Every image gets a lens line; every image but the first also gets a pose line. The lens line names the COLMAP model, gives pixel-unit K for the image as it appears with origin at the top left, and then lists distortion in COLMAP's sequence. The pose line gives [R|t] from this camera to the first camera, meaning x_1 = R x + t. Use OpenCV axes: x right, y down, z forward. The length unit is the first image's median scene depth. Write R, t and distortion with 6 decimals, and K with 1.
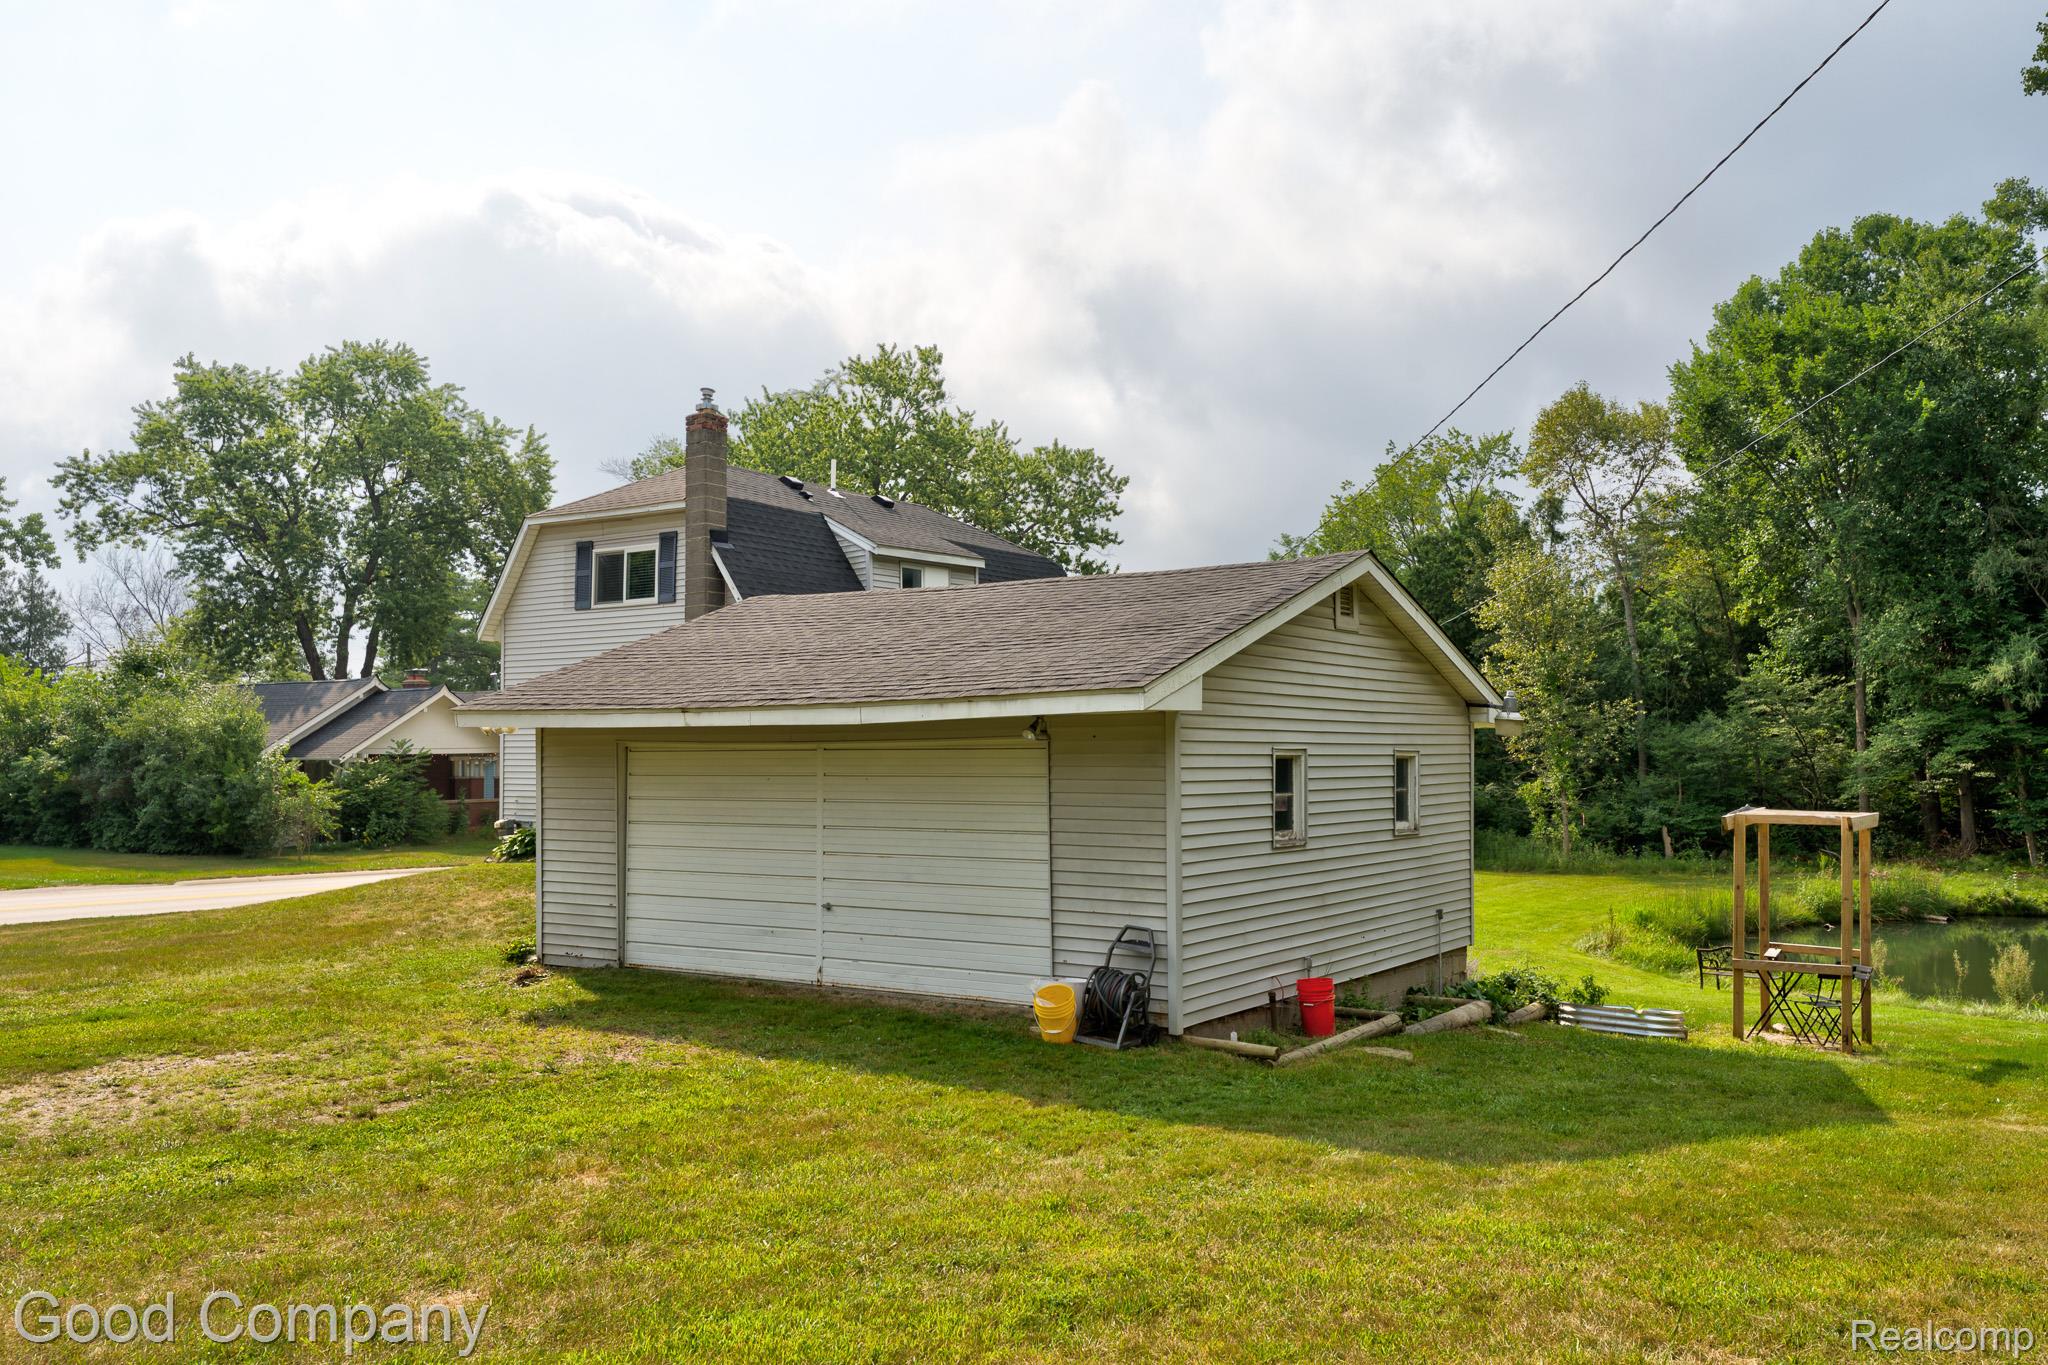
lens RADIAL K [[1656.9, 0, 1020.5], [0, 1656.9, 674.0], [0, 0, 1]] dist [0.065854, 0.029754]
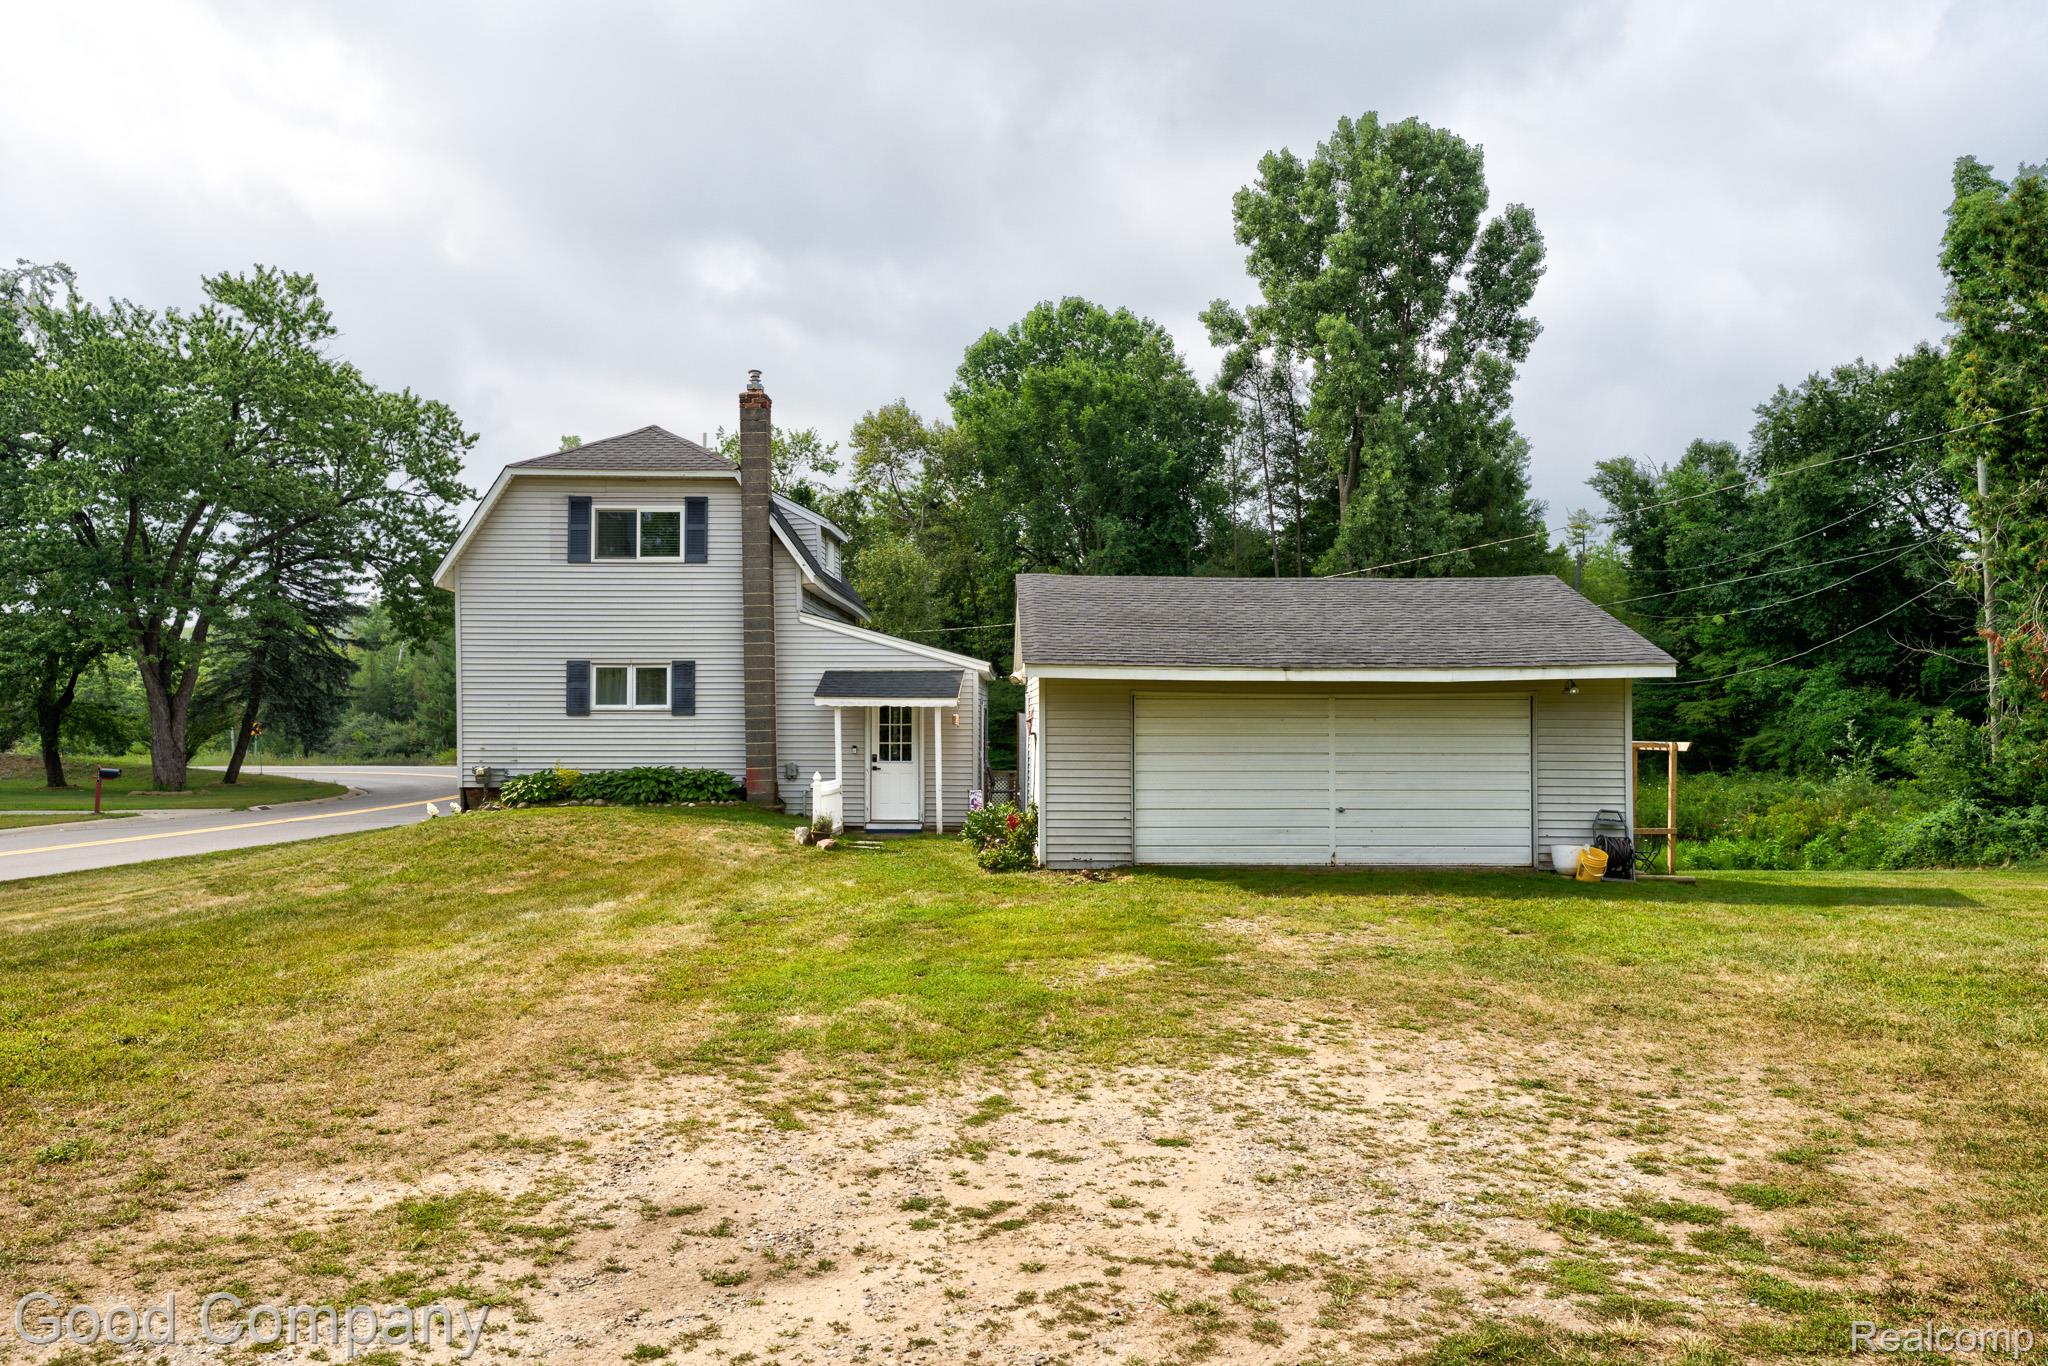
lens RADIAL K [[1592.3, 0, 1026.0], [0, 1592.3, 668.2], [0, 0, 1]] dist [0.046712, 0.001775]
pose [[0.815143, 0.020120, 0.578911, -0.284629], [-0.032265, 0.999422, 0.010696, 0.003470], [-0.578361, -0.027398, 0.815321, 0.013129]]
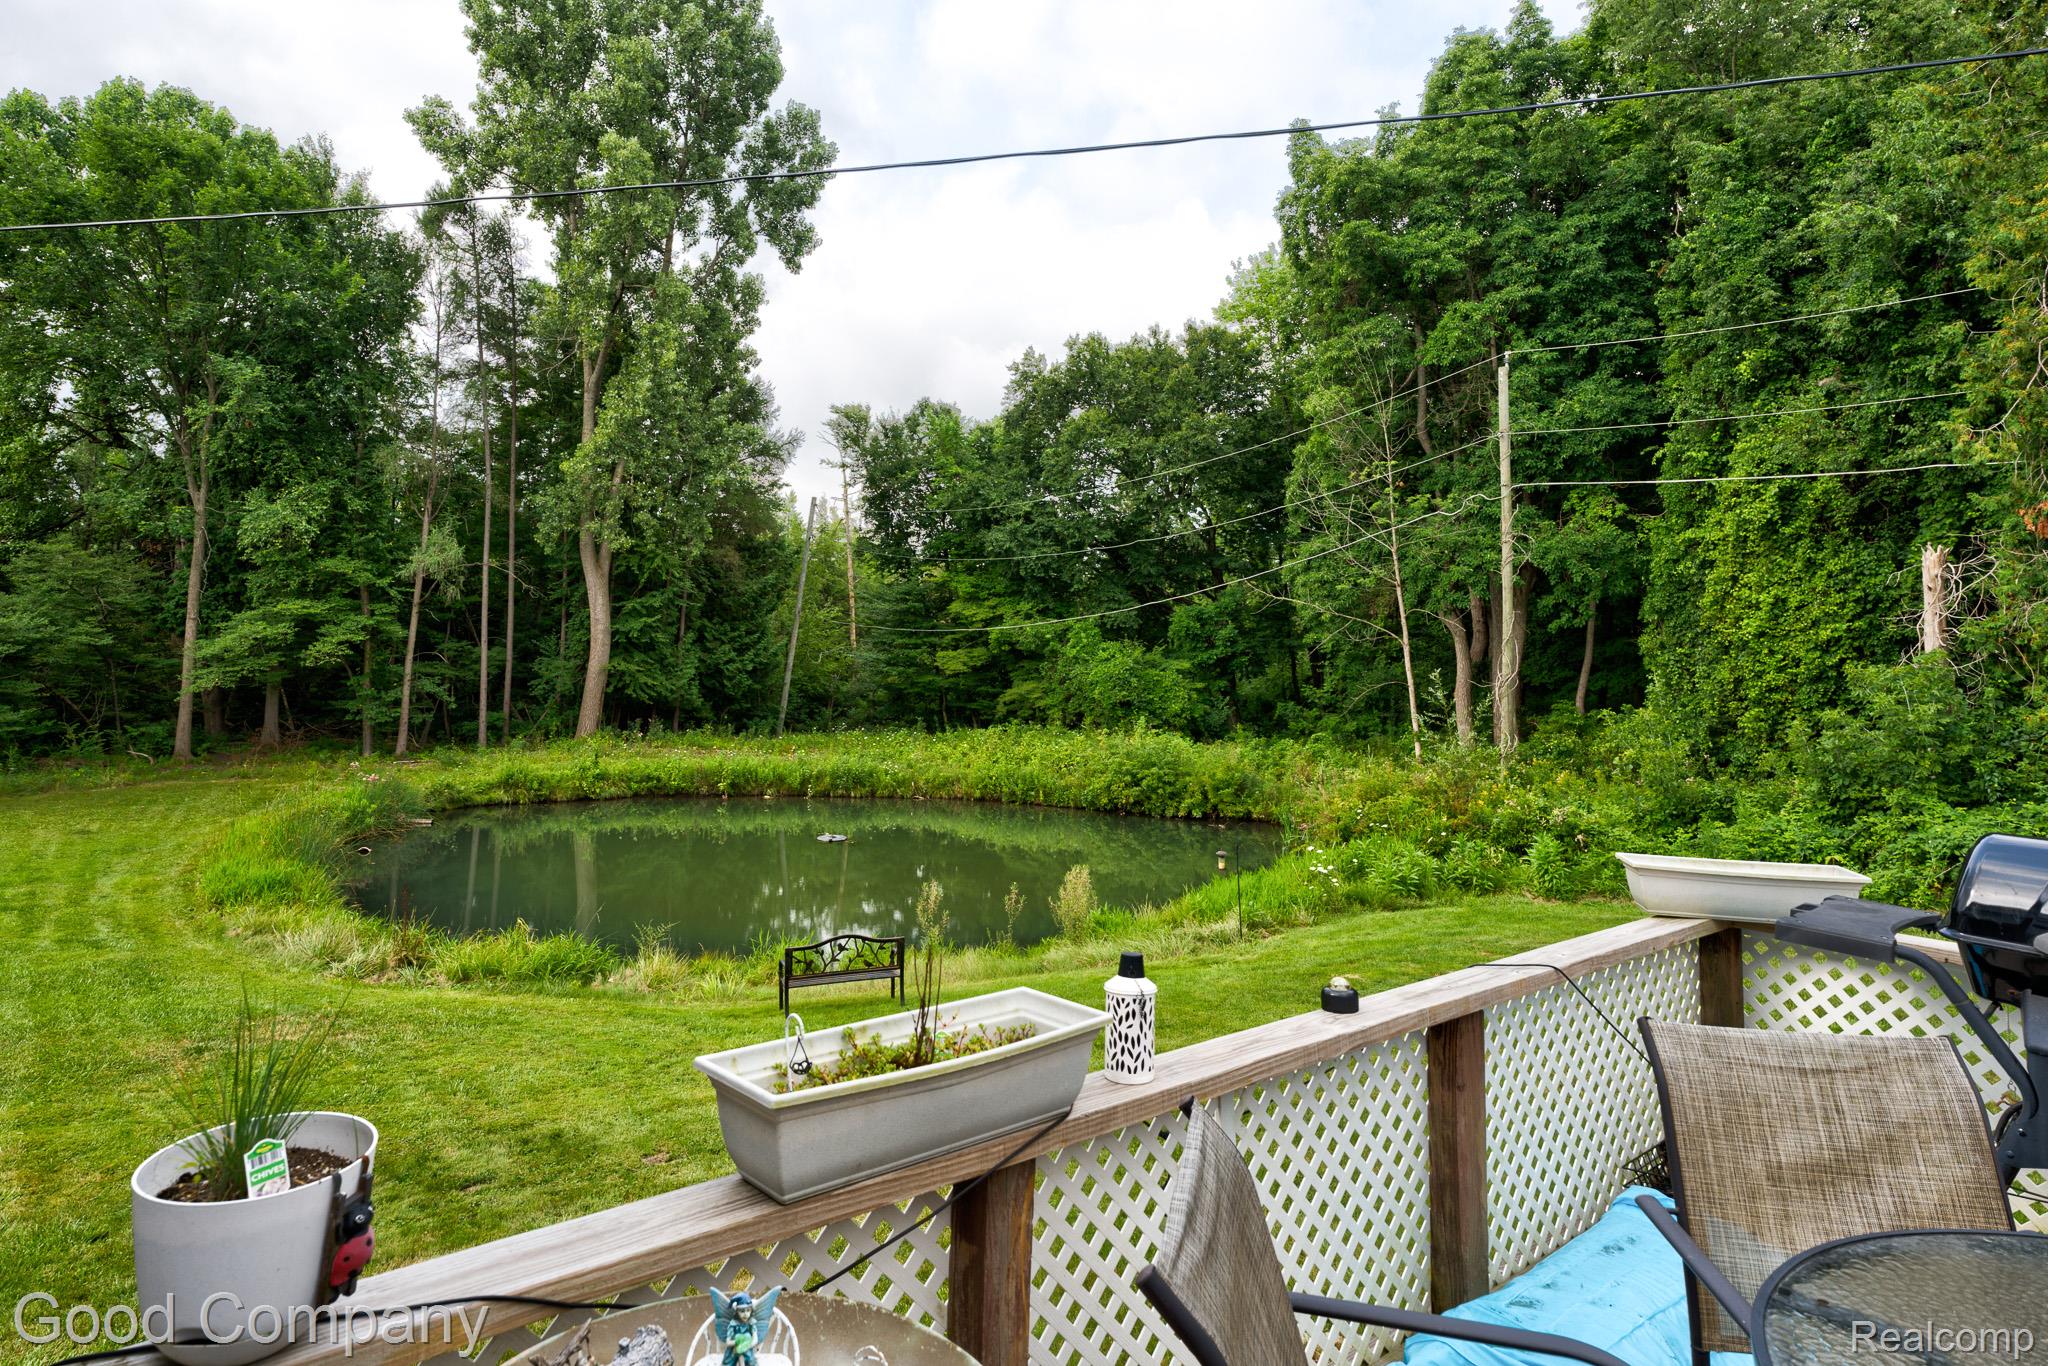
lens RADIAL K [[1156.7, 0, 1015.2], [0, 1156.7, 577.3], [0, 0, 1]] dist [0.009197, 0.002232]
pose [[0.252705, 0.090232, 0.963327, 0.008048], [-0.067995, 0.994836, -0.075347, 0.031401], [-0.965151, -0.046460, 0.257536, 0.432897]]
